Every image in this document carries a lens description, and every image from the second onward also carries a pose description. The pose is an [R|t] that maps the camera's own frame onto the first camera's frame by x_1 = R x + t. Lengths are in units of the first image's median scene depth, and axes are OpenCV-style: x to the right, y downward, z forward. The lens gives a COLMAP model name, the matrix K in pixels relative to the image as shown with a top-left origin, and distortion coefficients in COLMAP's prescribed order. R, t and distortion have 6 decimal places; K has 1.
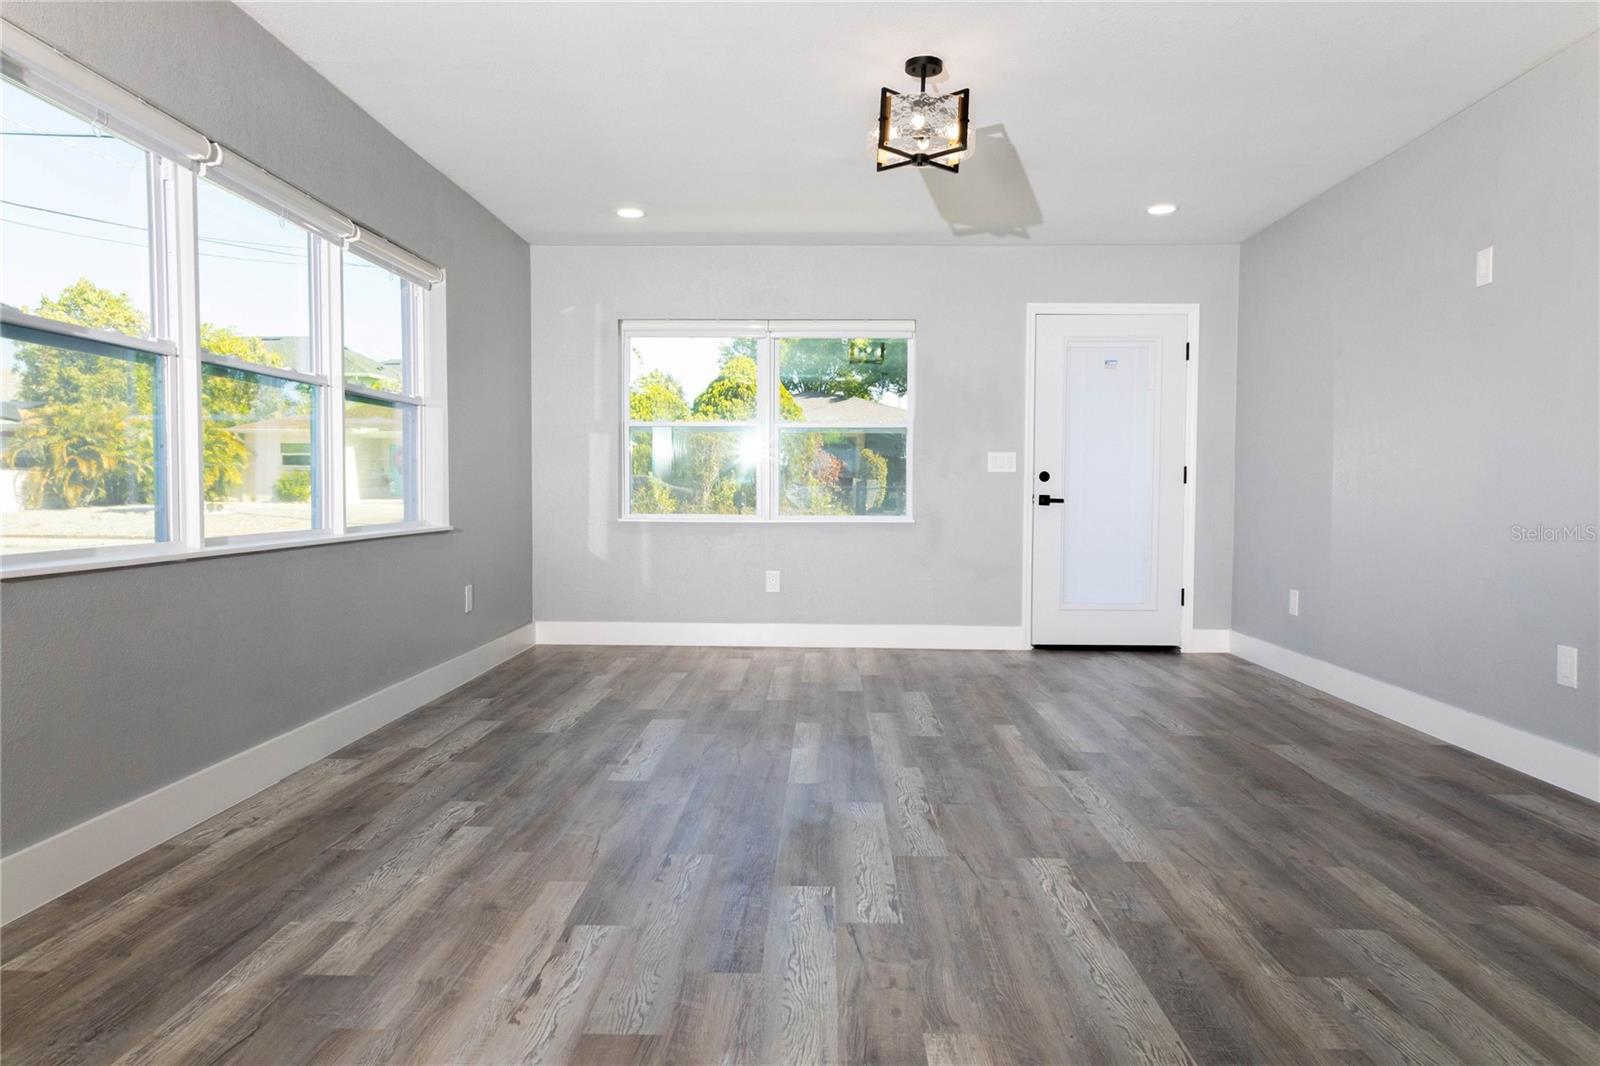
lens RADIAL K [[1038.6, 0, 800.0], [0, 1038.6, 533.0], [0, 0, 1]] dist [-0.000341, 0.001083]
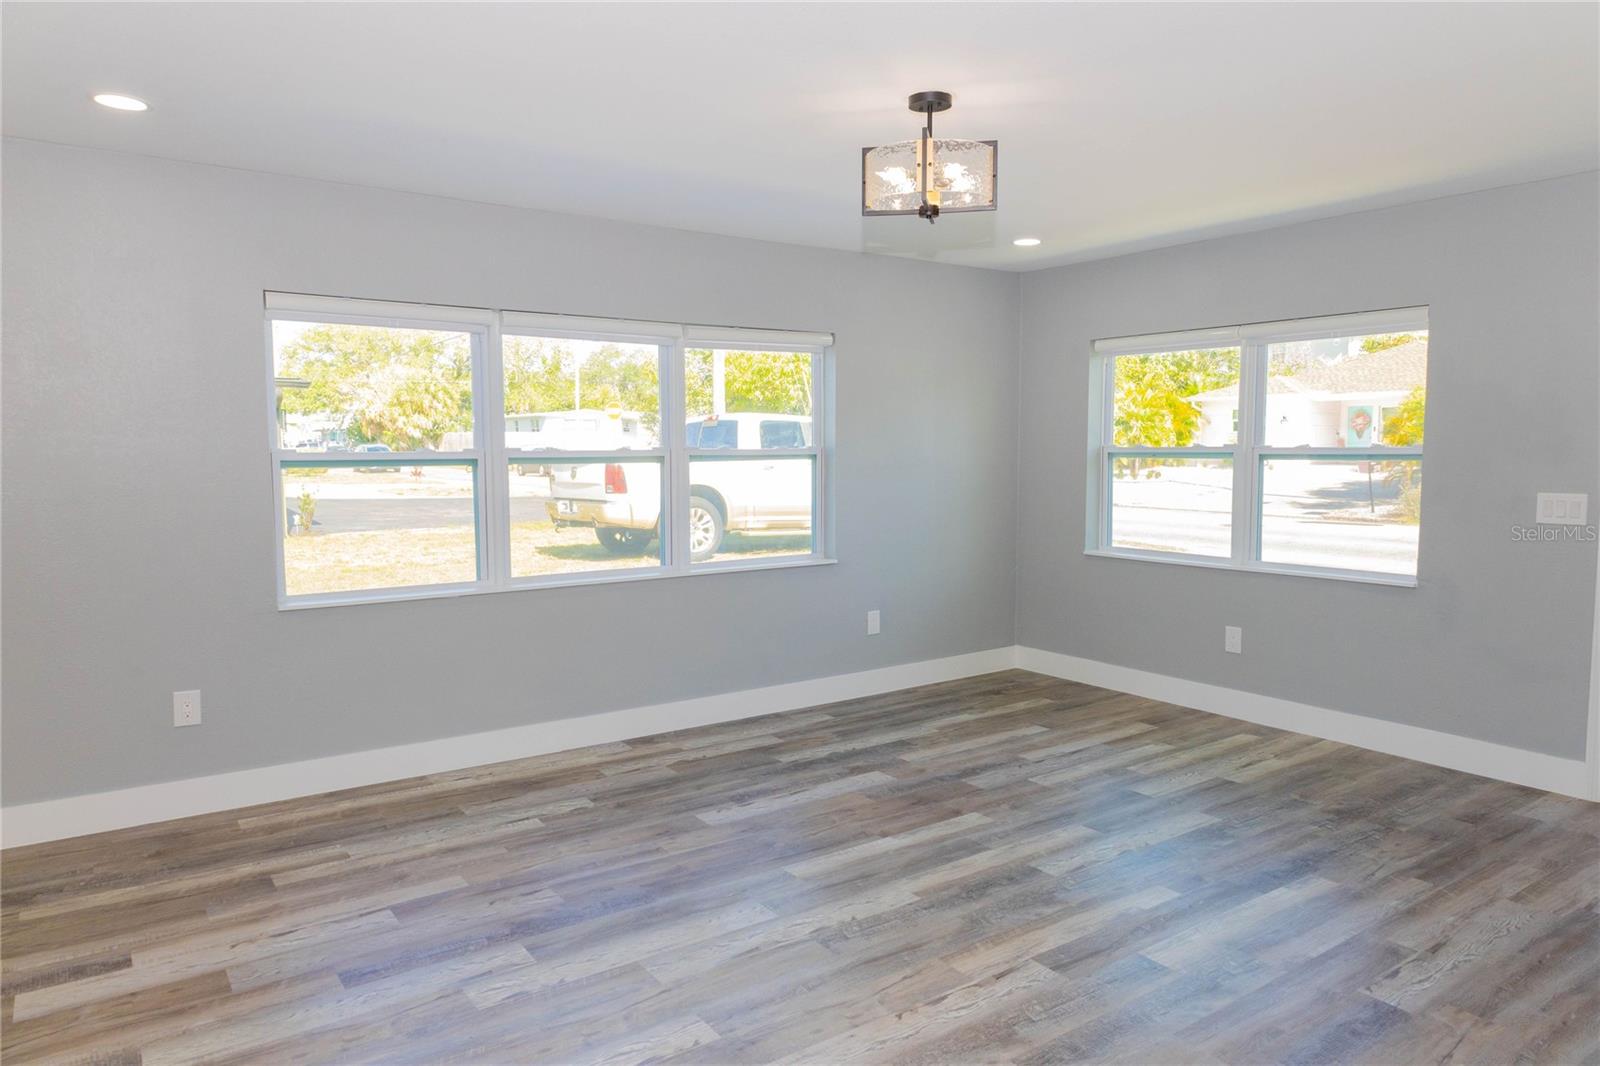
lens RADIAL K [[1046.3, 0, 797.6], [0, 1046.3, 517.0], [0, 0, 1]] dist [-0.006188, 0.000247]
pose [[0.601674, 0.050207, -0.797163, 0.872139], [-0.028083, 0.998735, 0.041706, -0.157435], [0.798248, -0.002707, 0.602323, 0.440325]]
